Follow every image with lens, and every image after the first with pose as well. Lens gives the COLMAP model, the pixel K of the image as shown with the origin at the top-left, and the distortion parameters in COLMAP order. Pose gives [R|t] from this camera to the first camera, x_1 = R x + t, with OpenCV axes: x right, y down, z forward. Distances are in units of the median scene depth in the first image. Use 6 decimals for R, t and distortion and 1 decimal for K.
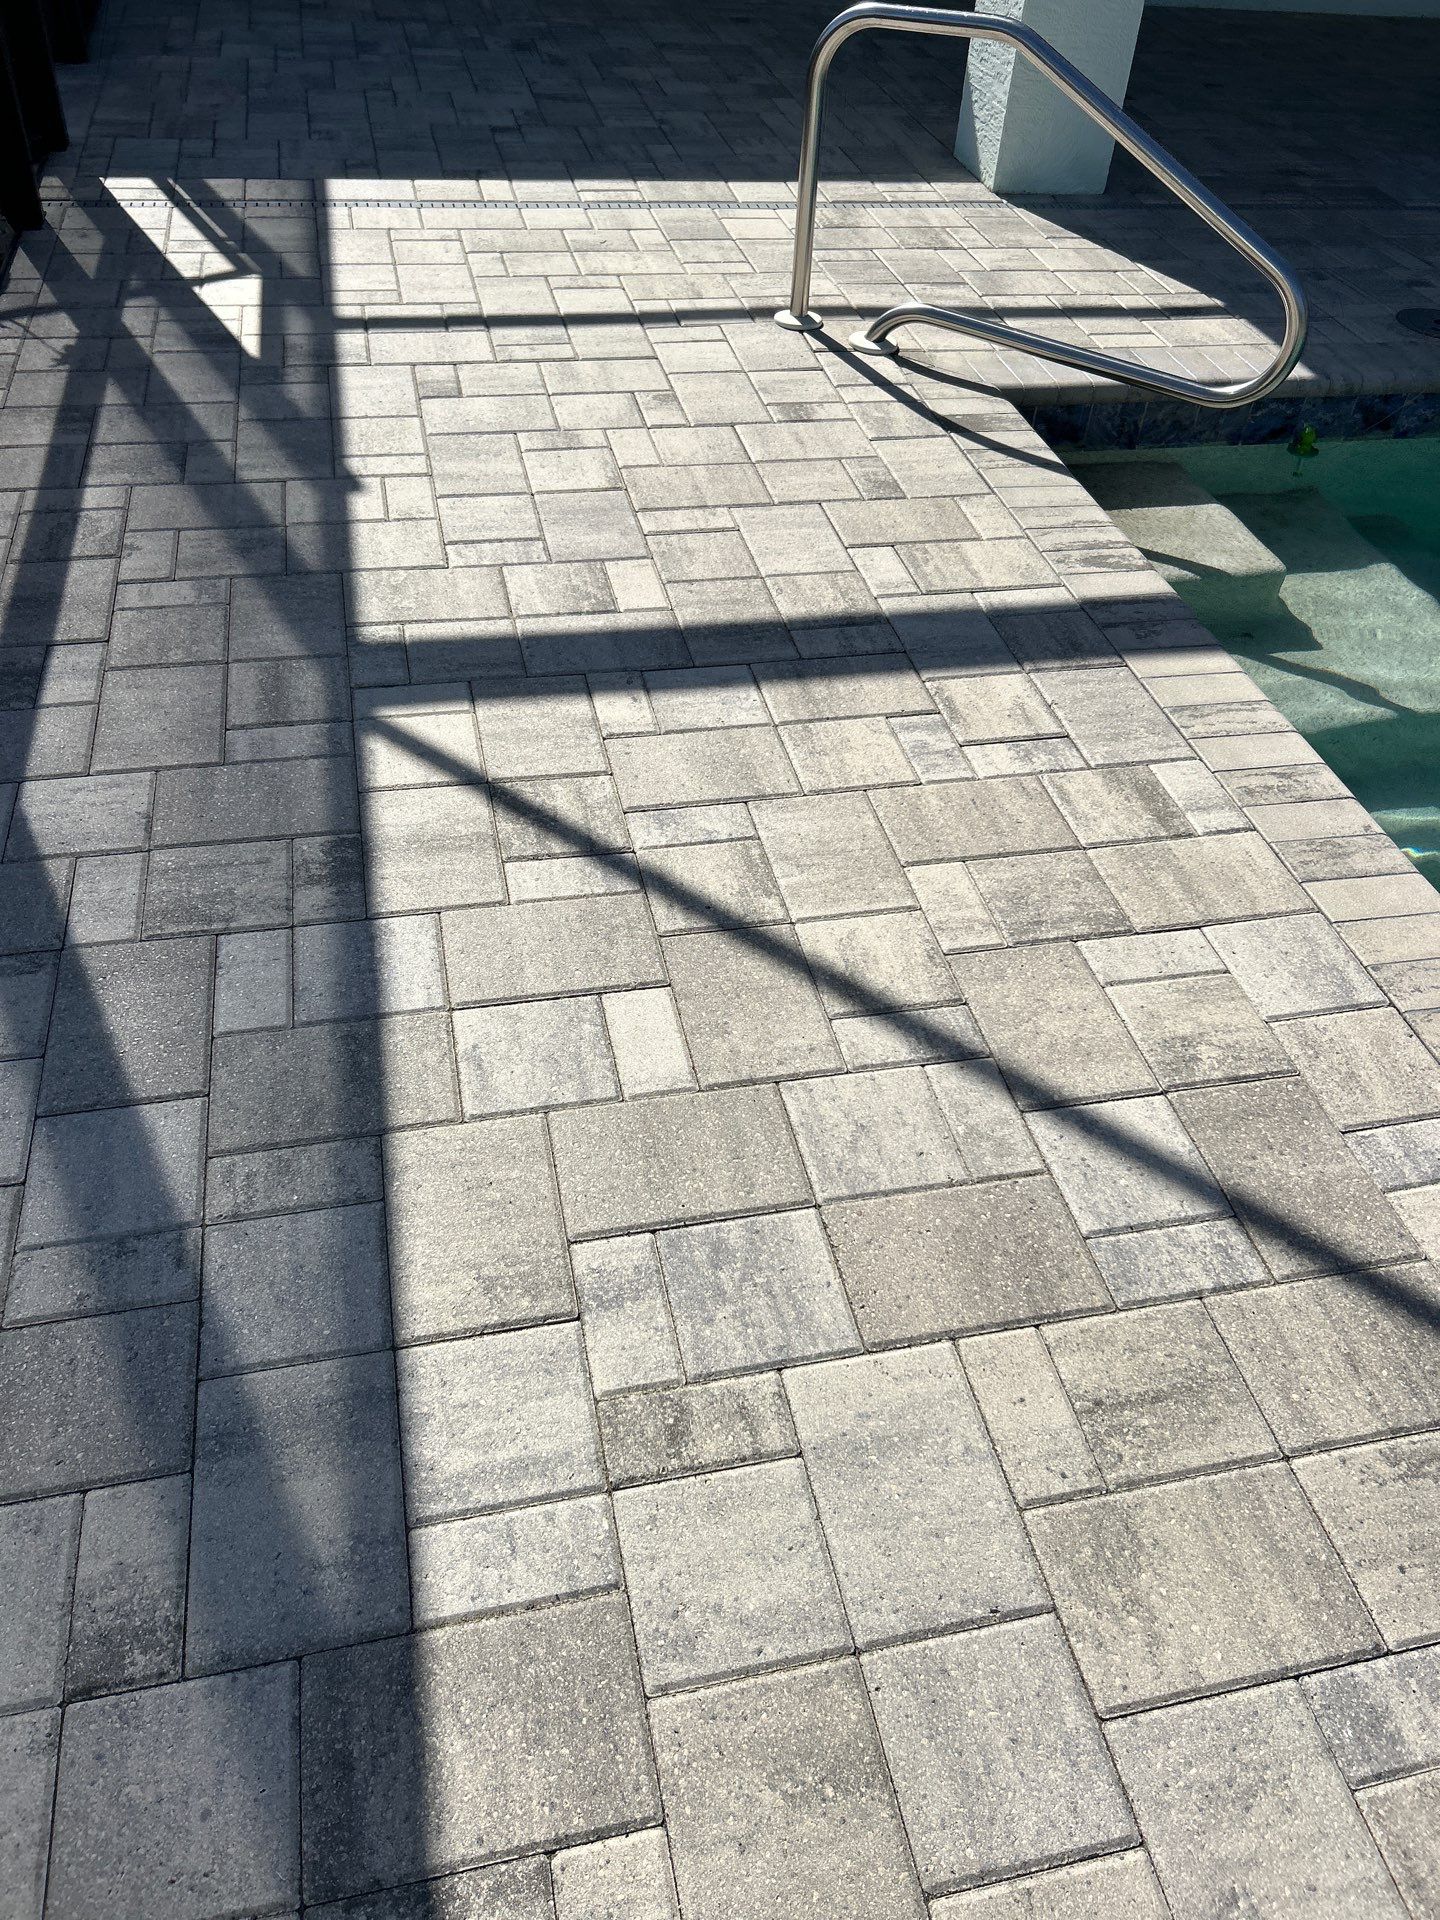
lens RADIAL K [[1449.3, 0, 729.5], [0, 1449.3, 956.4], [0, 0, 1]] dist [0.054538, -0.060666]
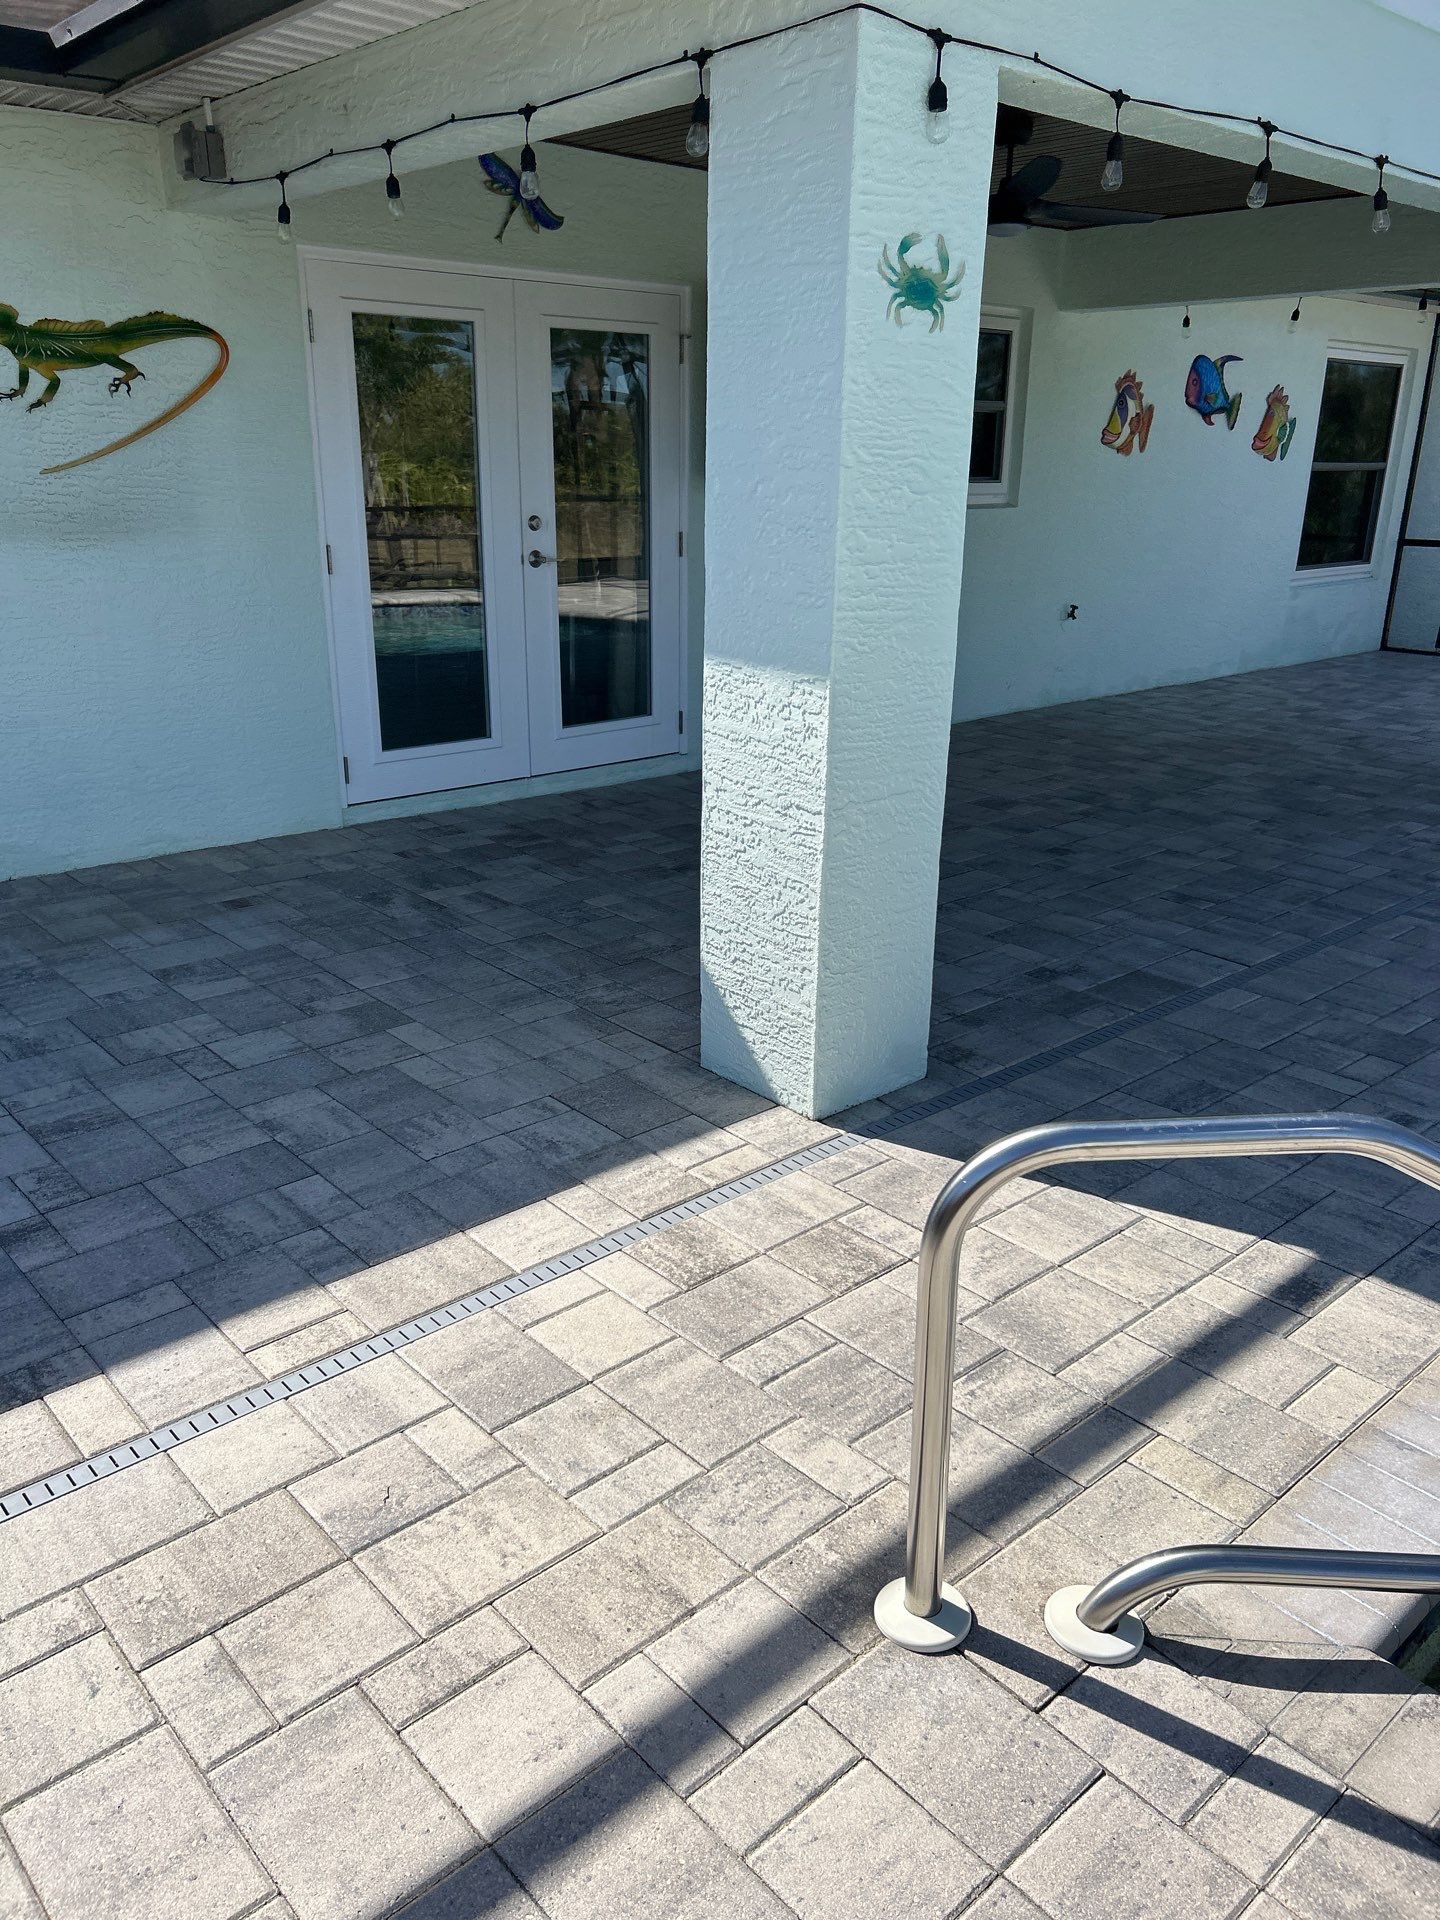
lens RADIAL K [[1449.3, 0, 702.9], [0, 1449.3, 971.6], [0, 0, 1]] dist [0.054538, -0.060666]
pose [[0.875588, -0.218076, 0.431031, -0.286341], [0.362222, 0.886753, -0.287166, -0.783943], [-0.319594, 0.407568, 0.855422, 0.769234]]
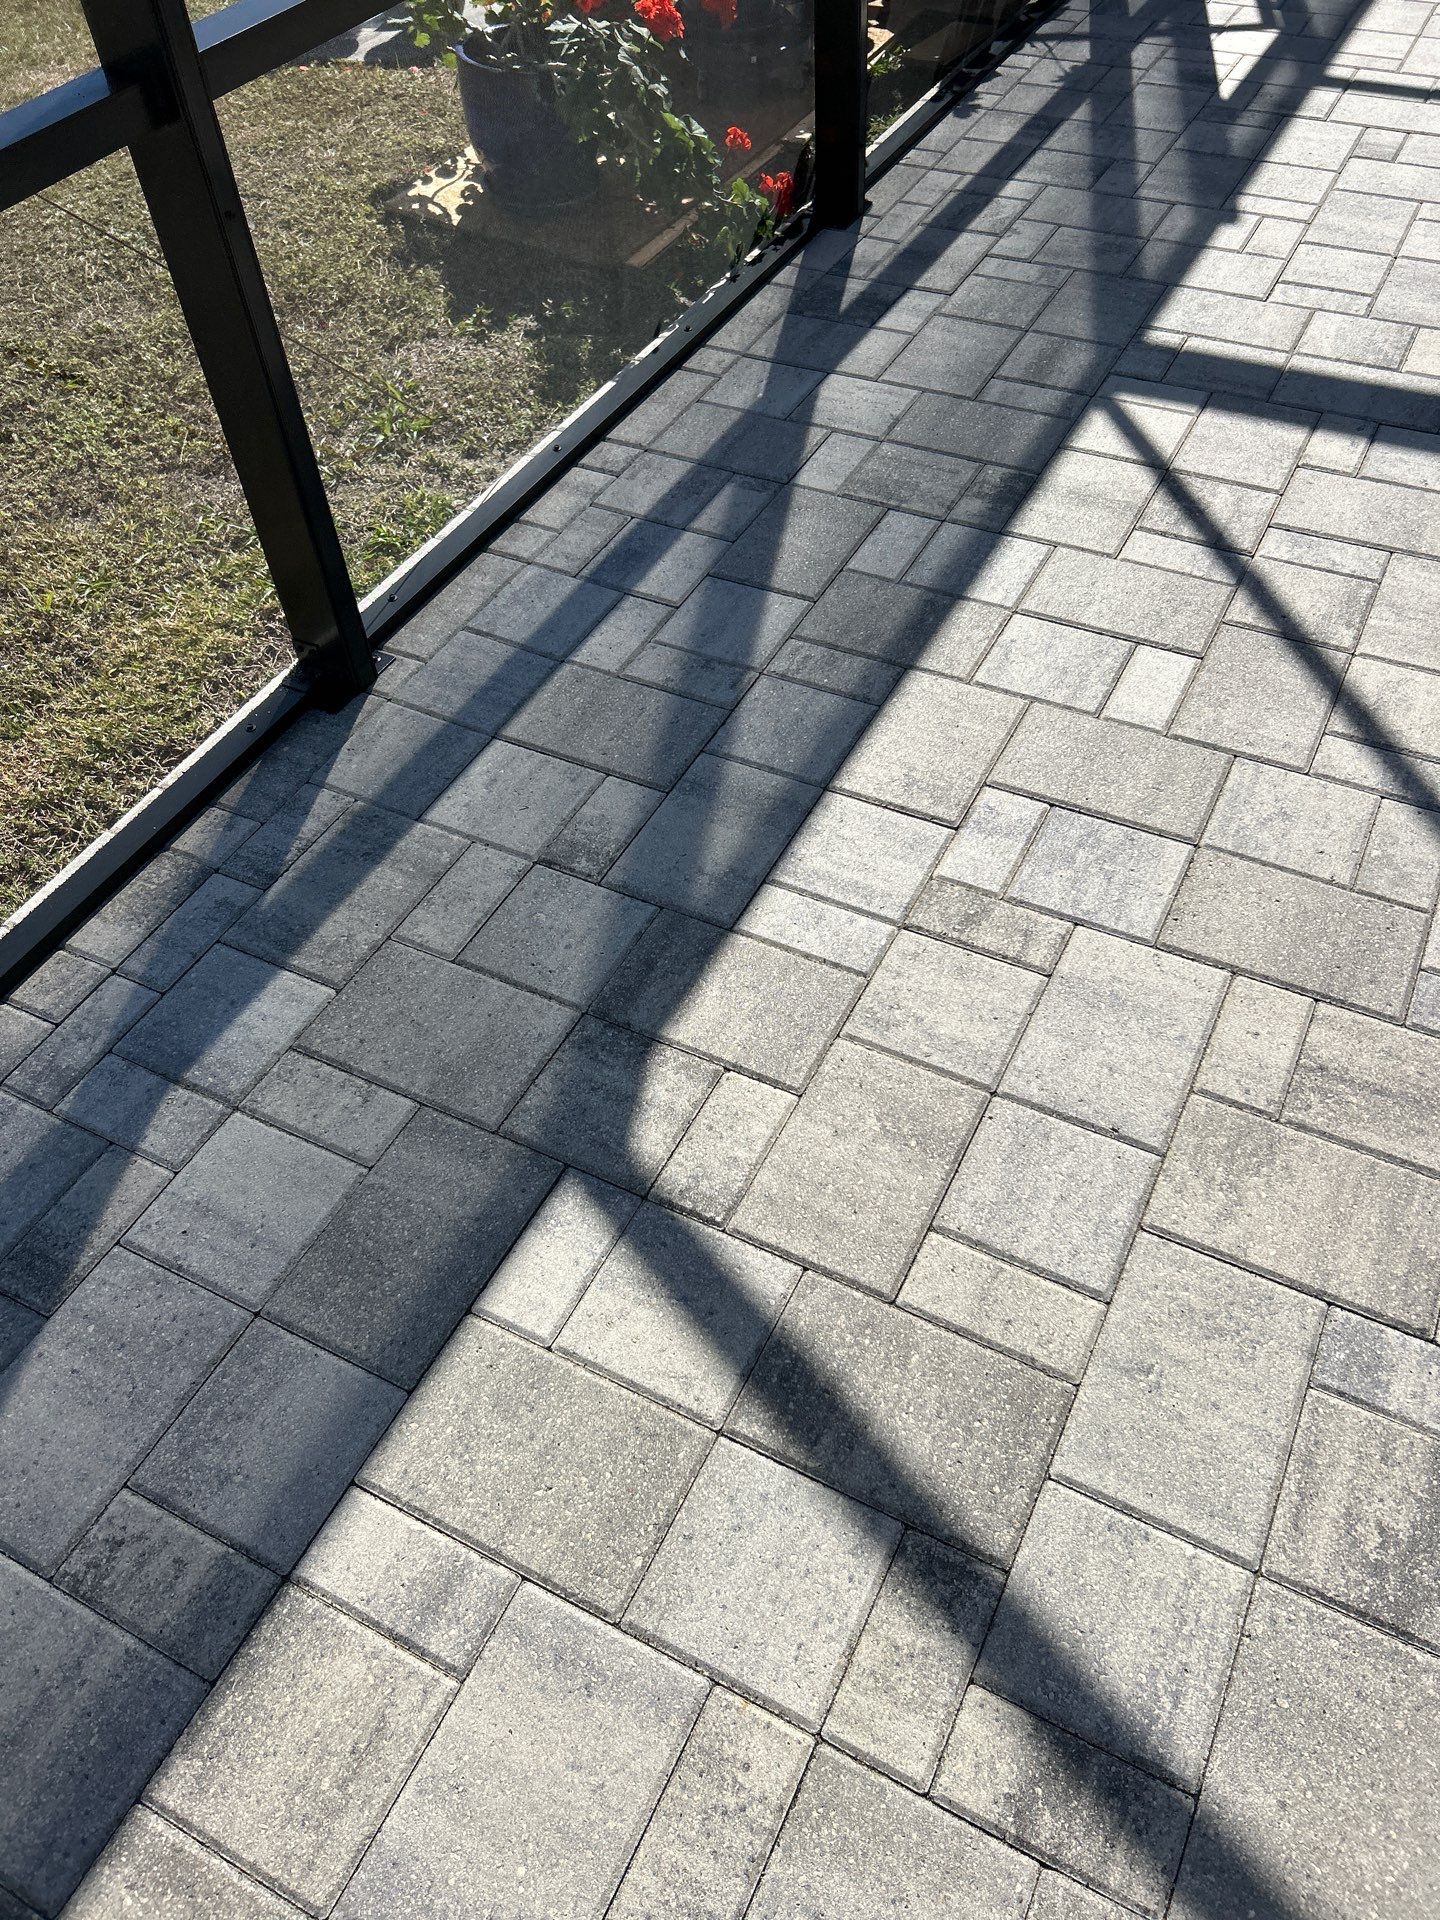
lens RADIAL K [[1449.3, 0, 721.0], [0, 1449.3, 946.0], [0, 0, 1]] dist [0.054538, -0.060666]
pose [[0.759009, 0.416022, -0.500830, 0.262708], [-0.371043, 0.908481, 0.192326, 0.112704], [0.535006, 0.039852, 0.843908, -0.101606]]
